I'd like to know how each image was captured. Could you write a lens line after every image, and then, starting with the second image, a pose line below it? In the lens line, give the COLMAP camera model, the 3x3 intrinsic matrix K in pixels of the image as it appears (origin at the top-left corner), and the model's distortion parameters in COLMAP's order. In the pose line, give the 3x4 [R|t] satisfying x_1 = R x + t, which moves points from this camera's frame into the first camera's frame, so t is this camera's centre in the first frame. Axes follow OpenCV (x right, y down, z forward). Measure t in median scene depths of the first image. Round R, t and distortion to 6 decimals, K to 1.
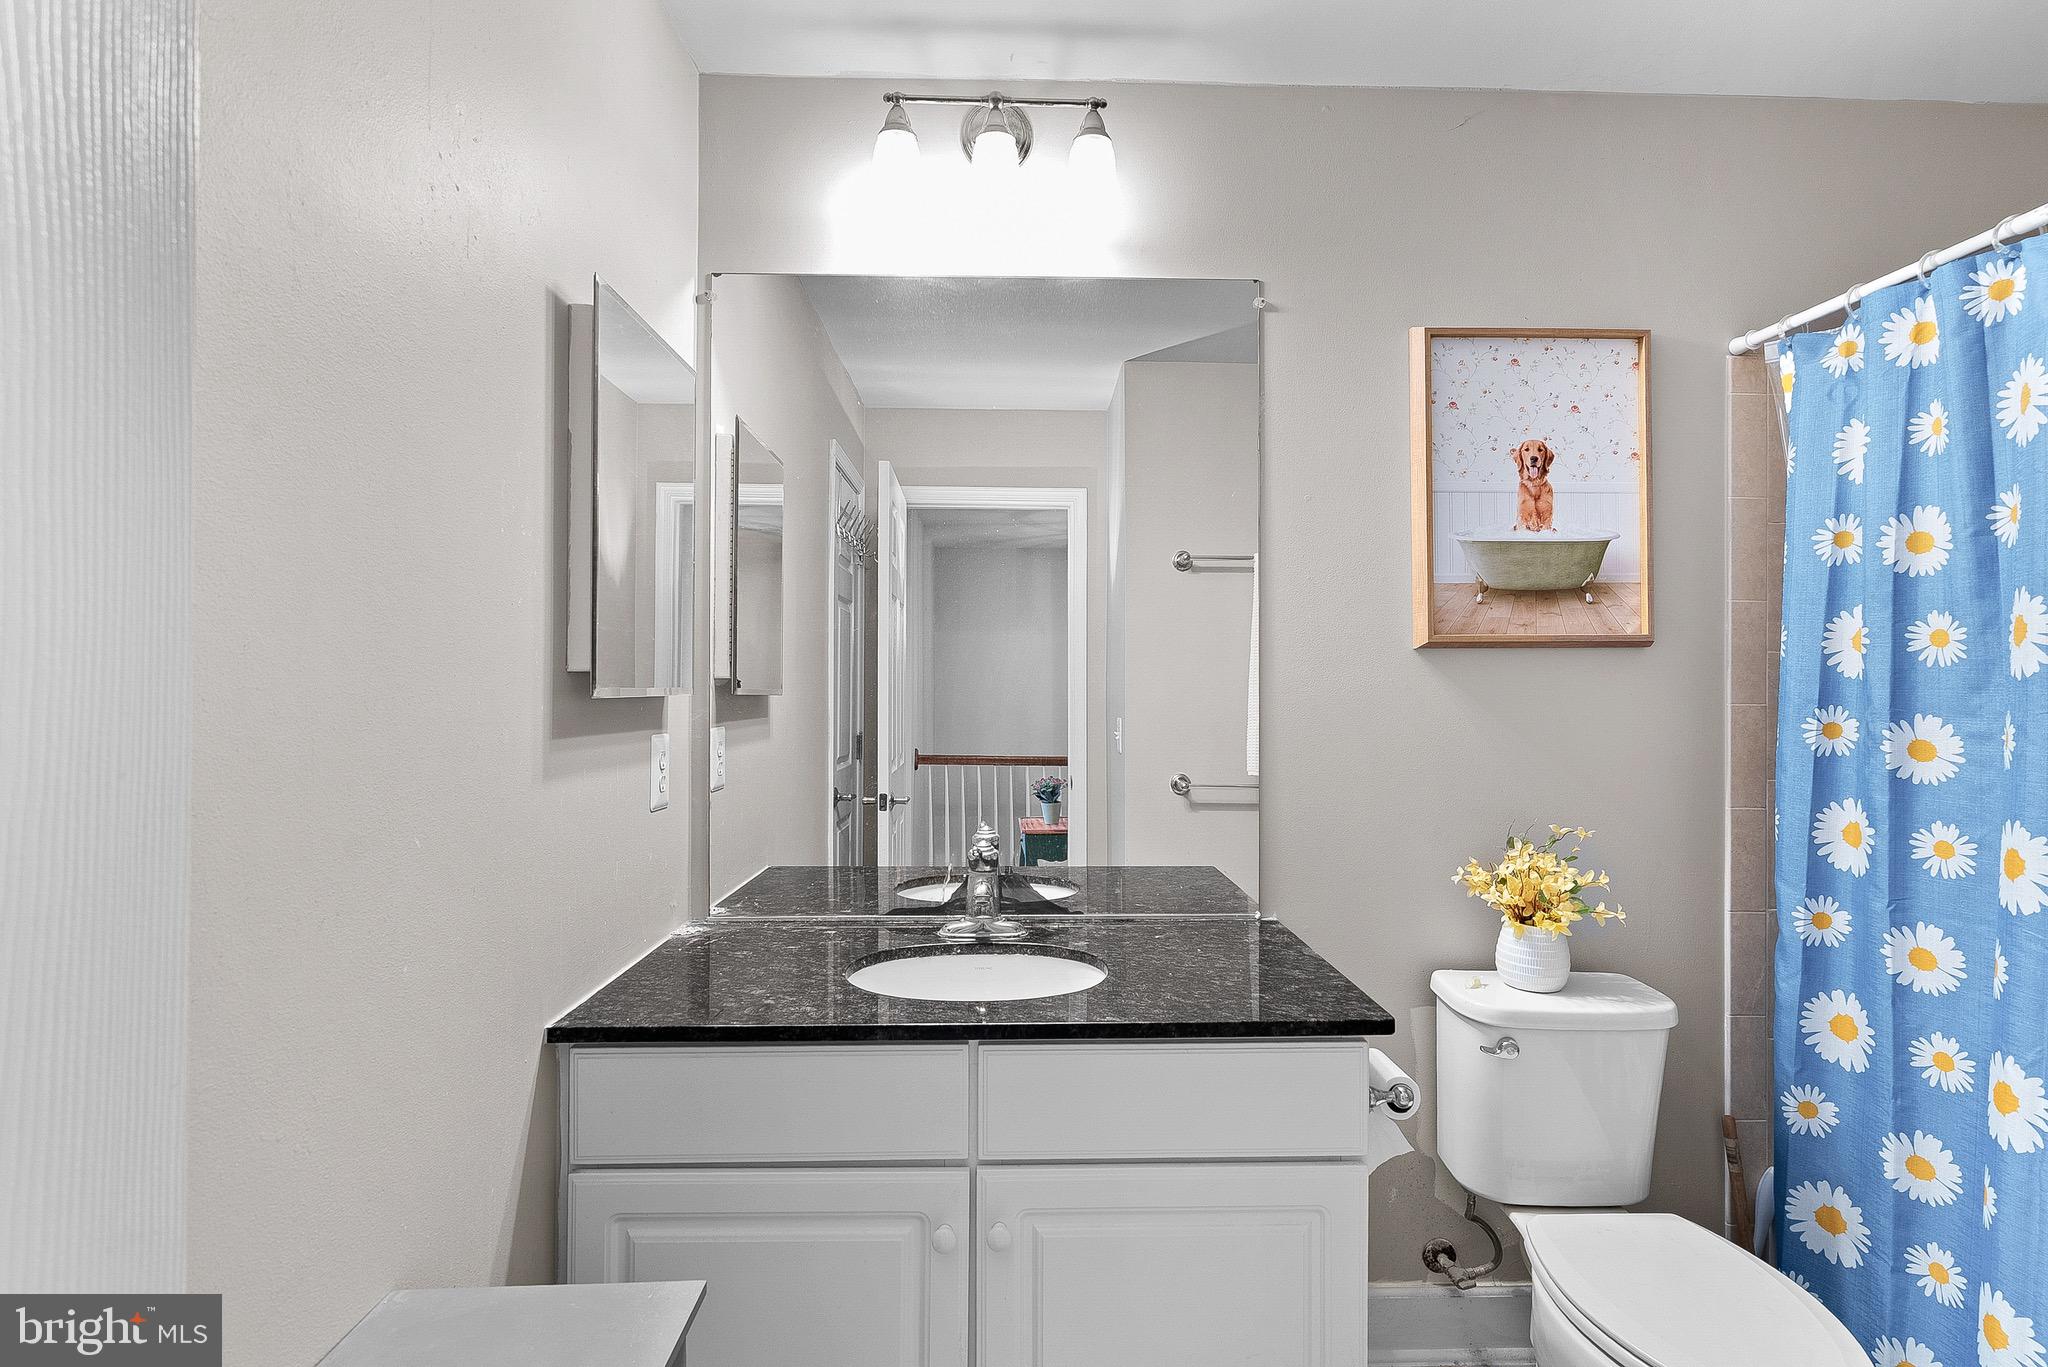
lens RADIAL K [[945.8, 0, 988.1], [0, 945.8, 683.1], [0, 0, 1]] dist [0.004369, 0.001225]
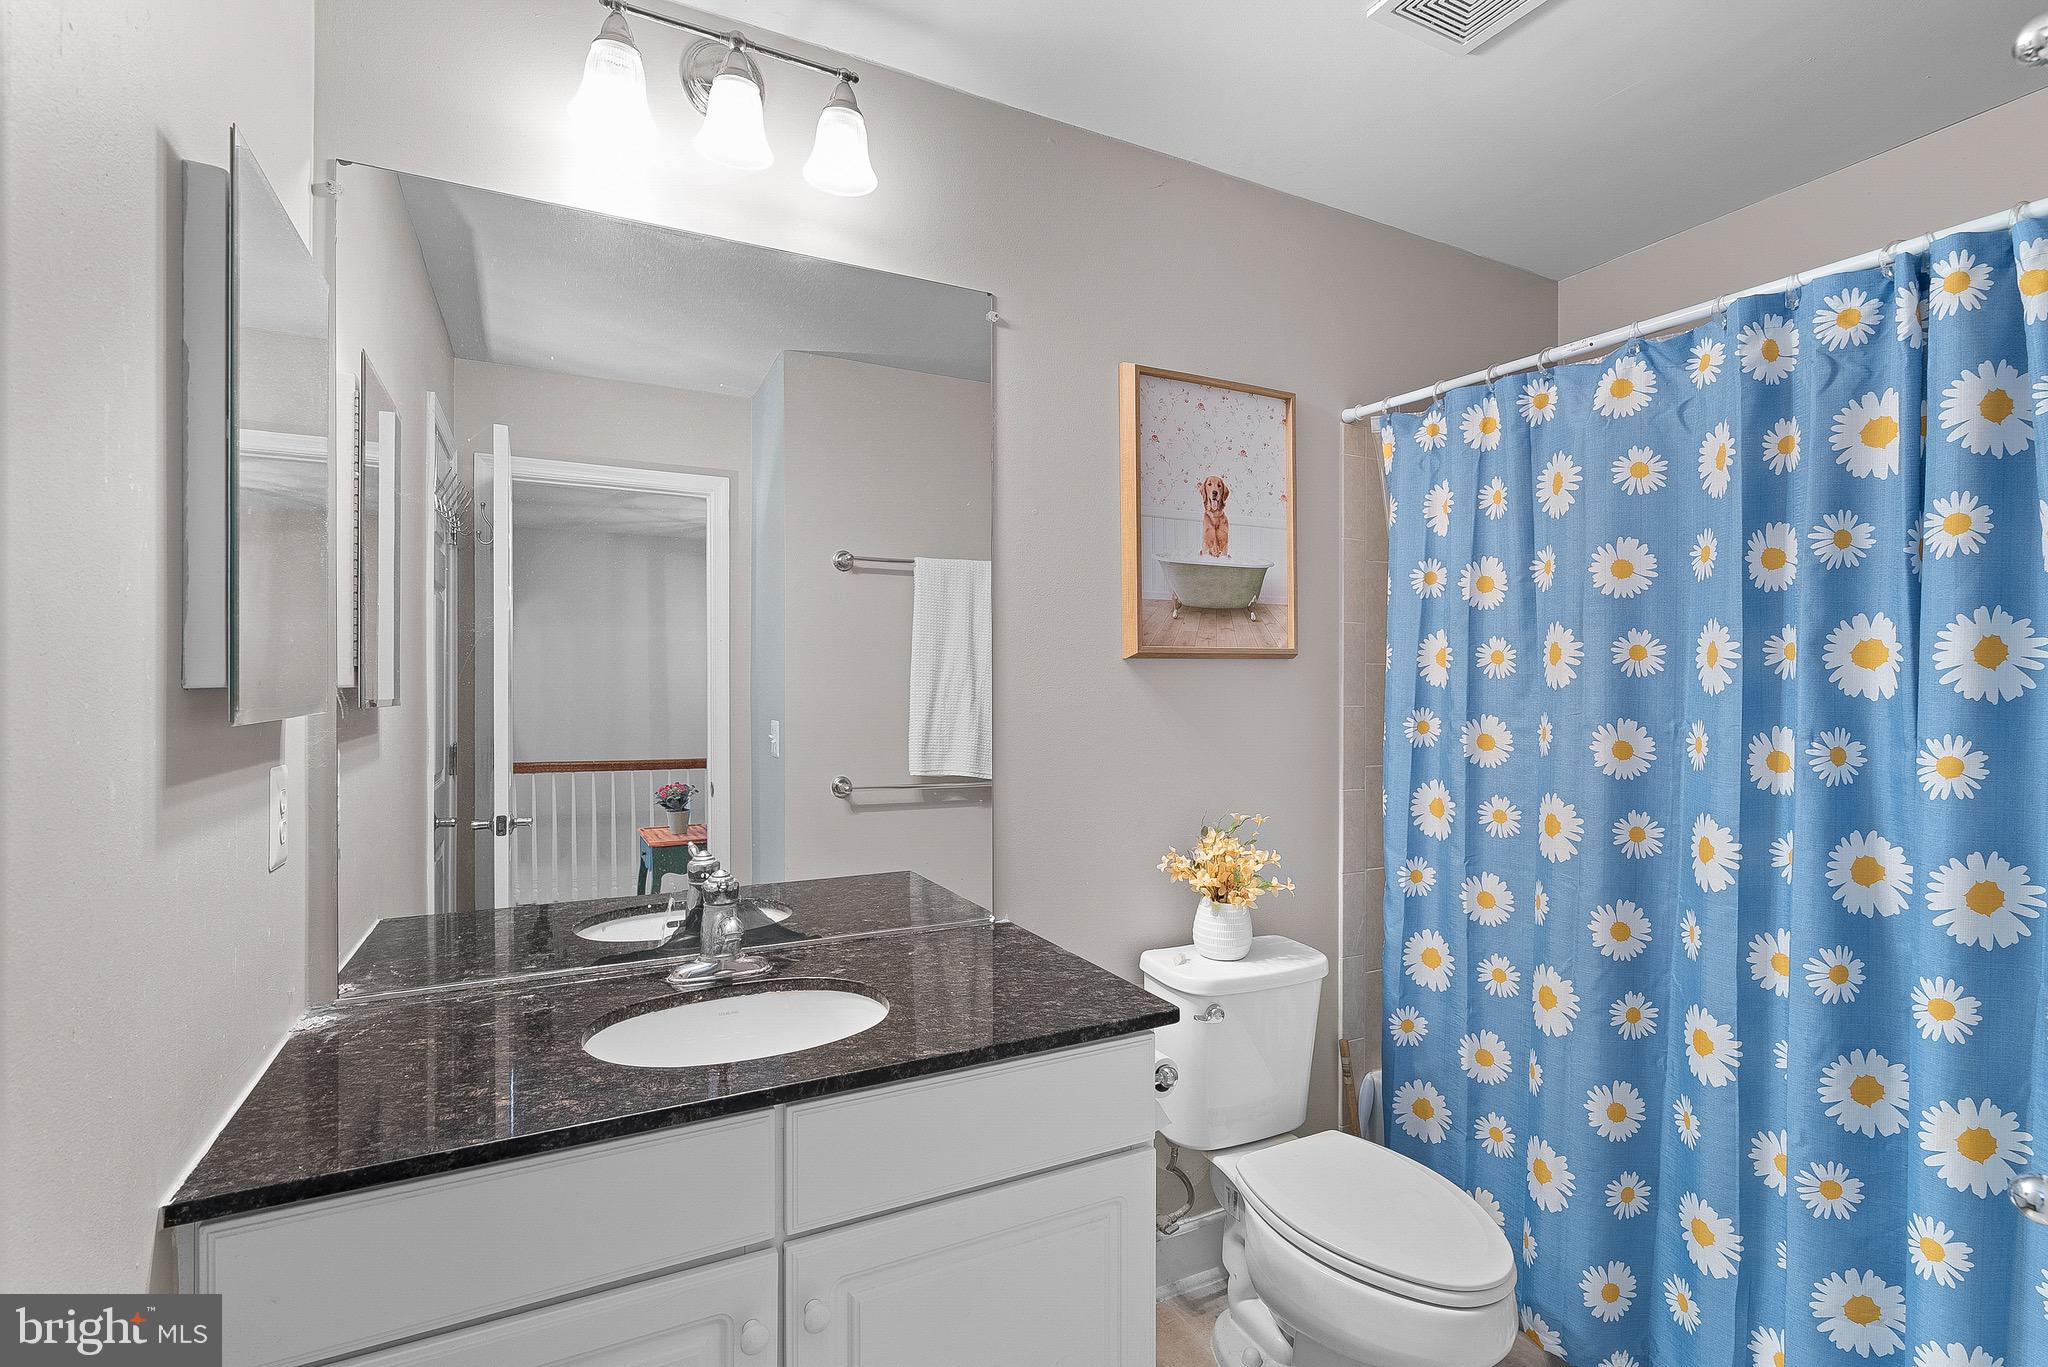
lens RADIAL K [[945.8, 0, 1023.0], [0, 945.8, 686.2], [0, 0, 1]] dist [0.004369, 0.001225]
pose [[0.903806, -0.003602, 0.427927, -0.134842], [0.000893, 0.999978, 0.006532, -0.013153], [-0.427941, -0.005521, 0.903790, 0.074673]]
